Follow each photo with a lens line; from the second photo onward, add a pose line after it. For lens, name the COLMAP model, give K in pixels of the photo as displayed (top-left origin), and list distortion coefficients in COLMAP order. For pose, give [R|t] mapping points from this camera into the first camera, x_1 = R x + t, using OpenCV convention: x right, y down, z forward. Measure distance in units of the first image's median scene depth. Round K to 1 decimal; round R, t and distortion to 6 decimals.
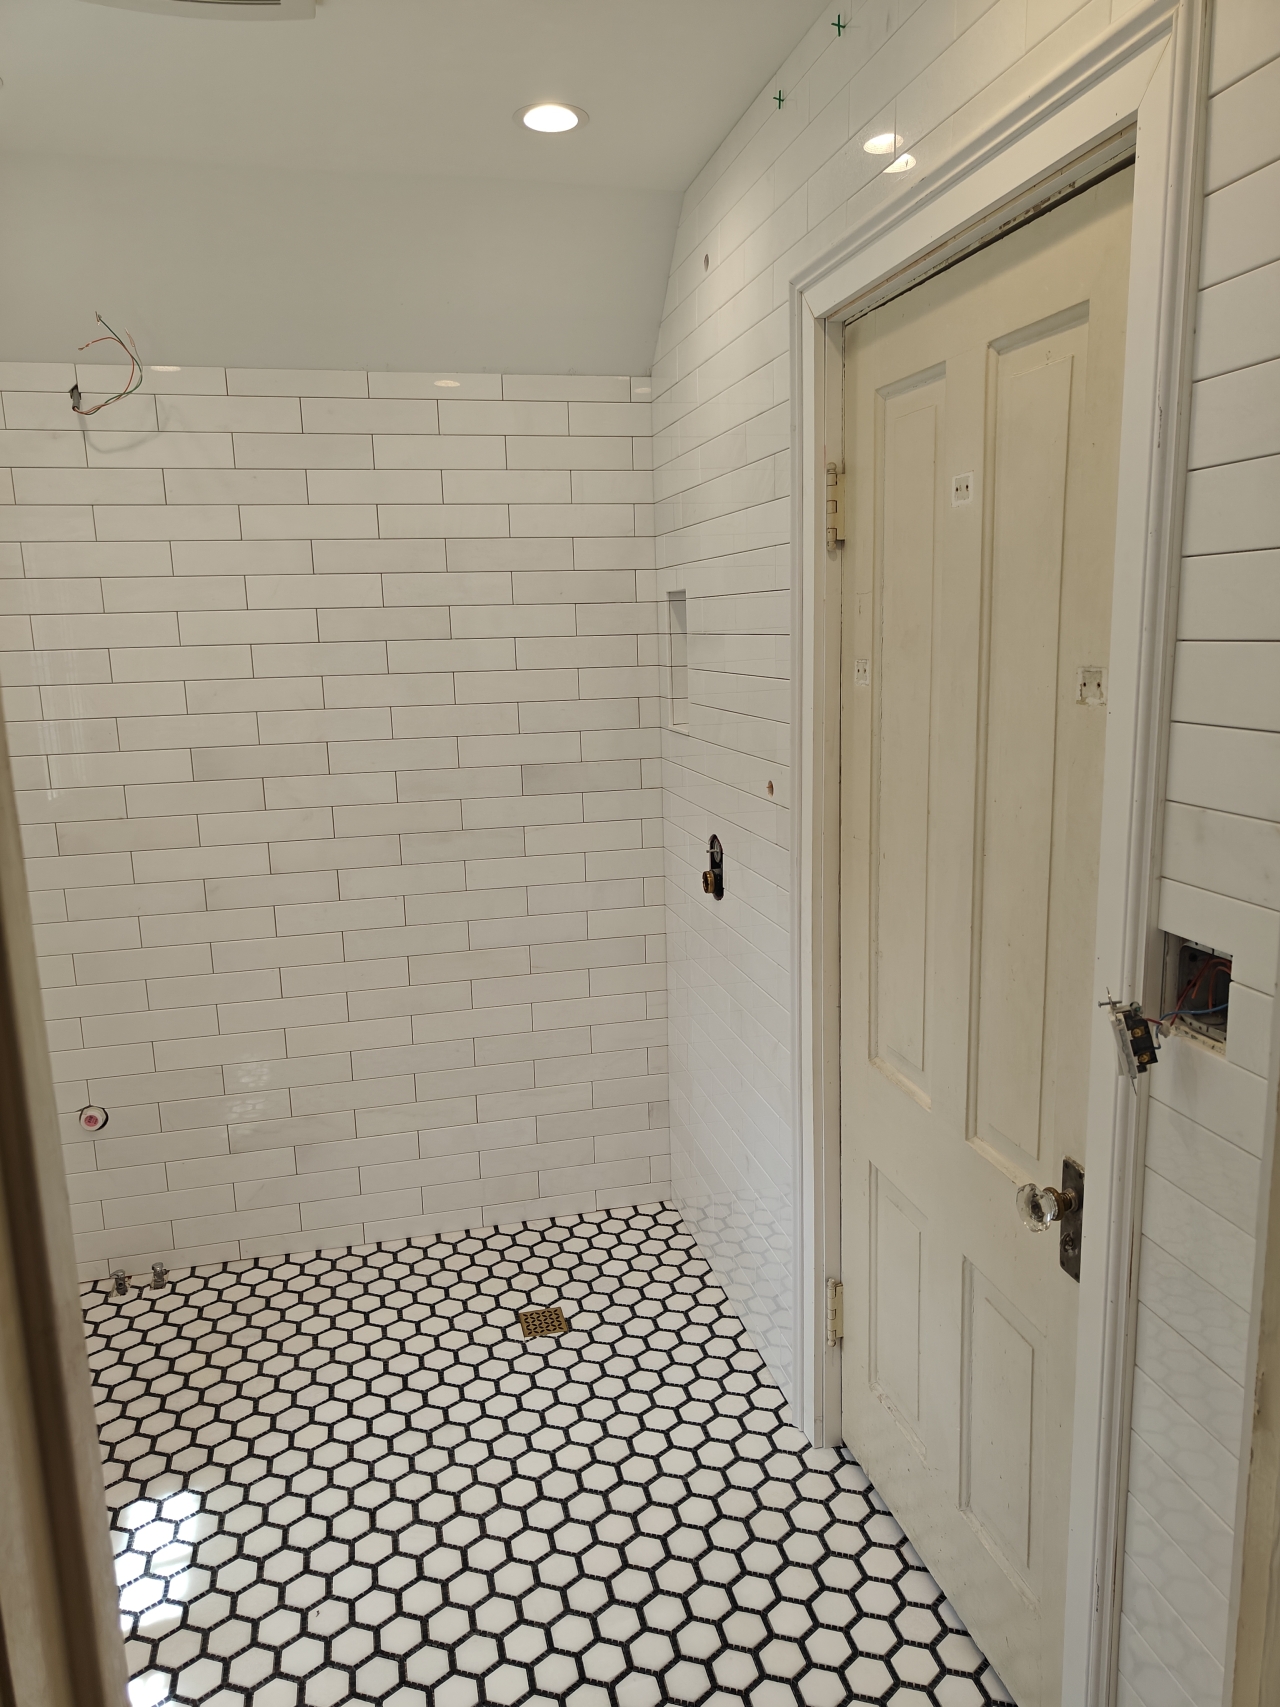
lens RADIAL K [[1178.1, 0, 640.9], [0, 1178.1, 855.8], [0, 0, 1]] dist [0.001019, 0.003585]
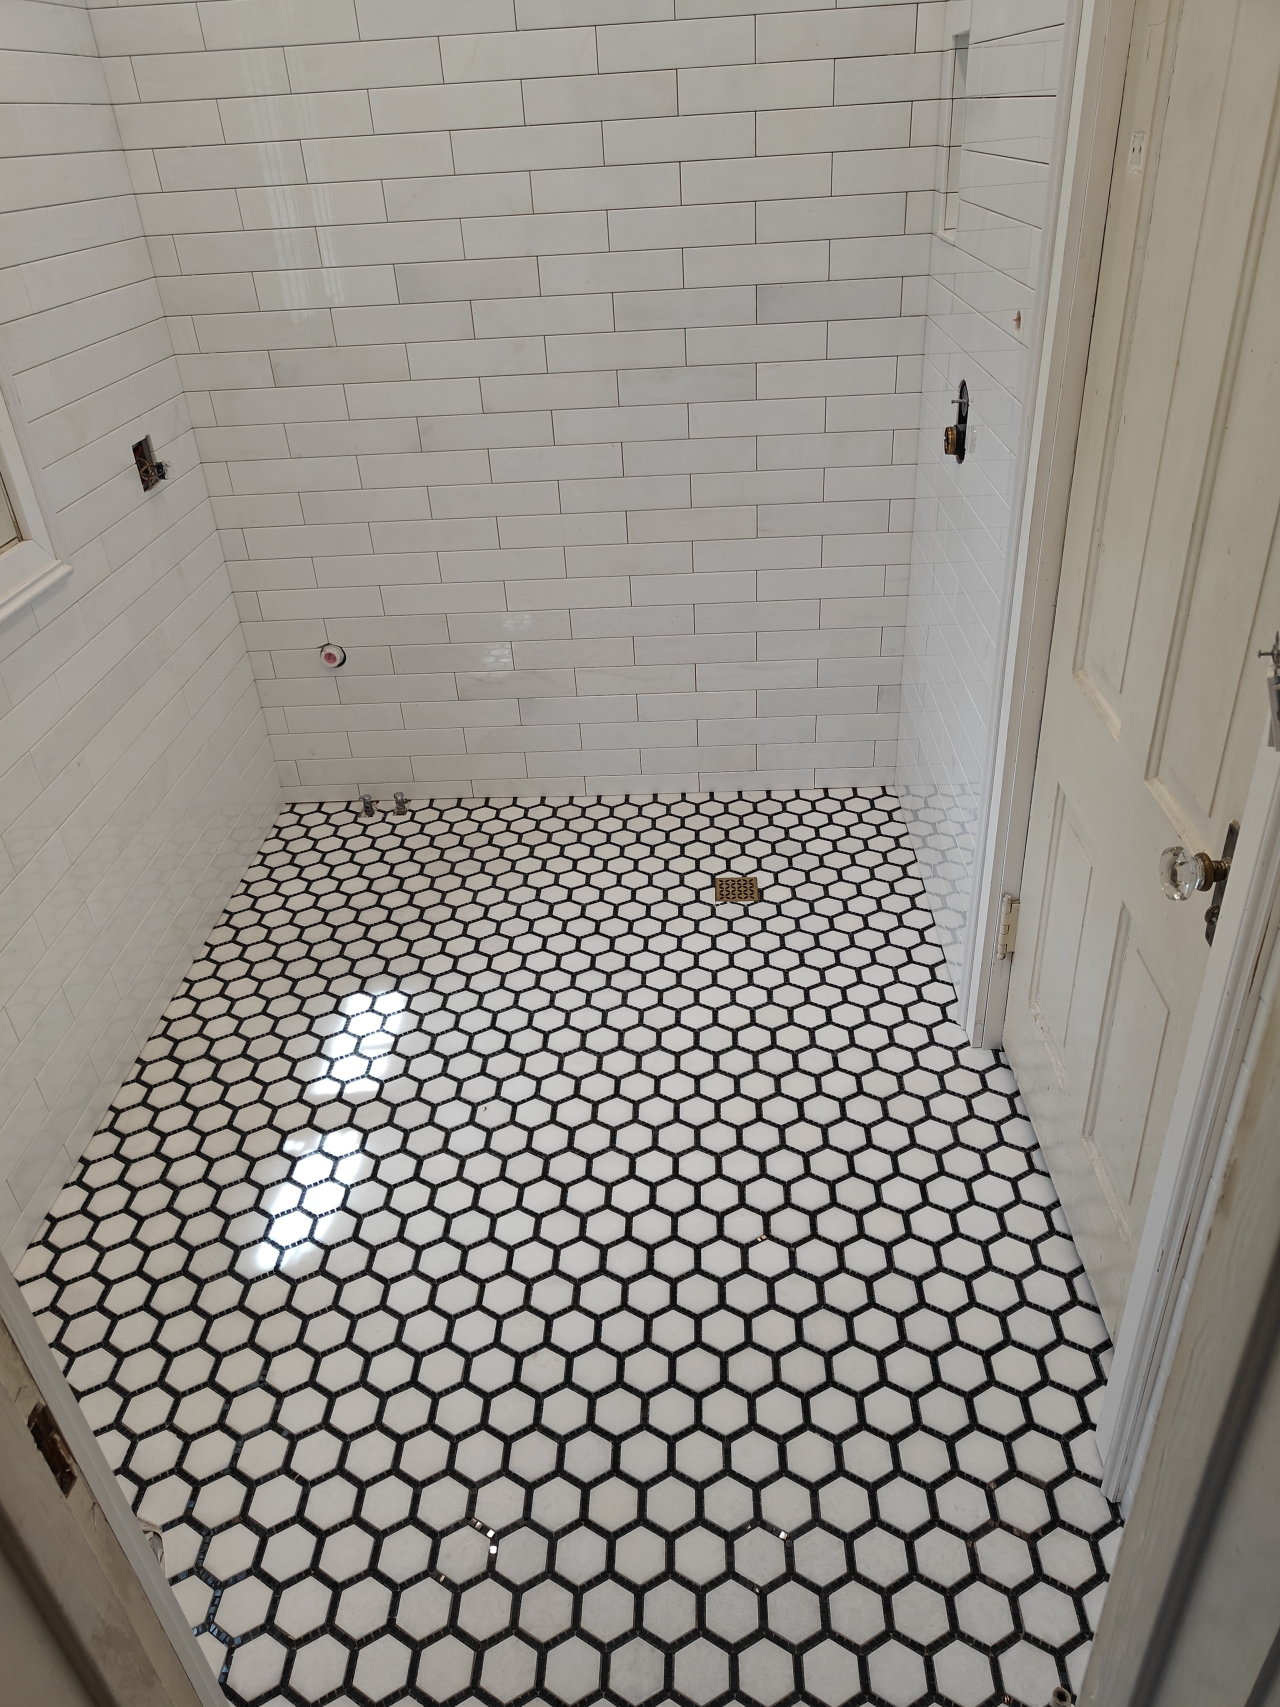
lens RADIAL K [[1183.2, 0, 640.0], [0, 1183.2, 853.5], [0, 0, 1]] dist [0.035046, -0.041127]
pose [[0.961977, 0.120507, -0.245108, 0.103592], [-0.022480, 0.929294, 0.368656, -0.013586], [0.272203, -0.349128, 0.896669, 0.079783]]
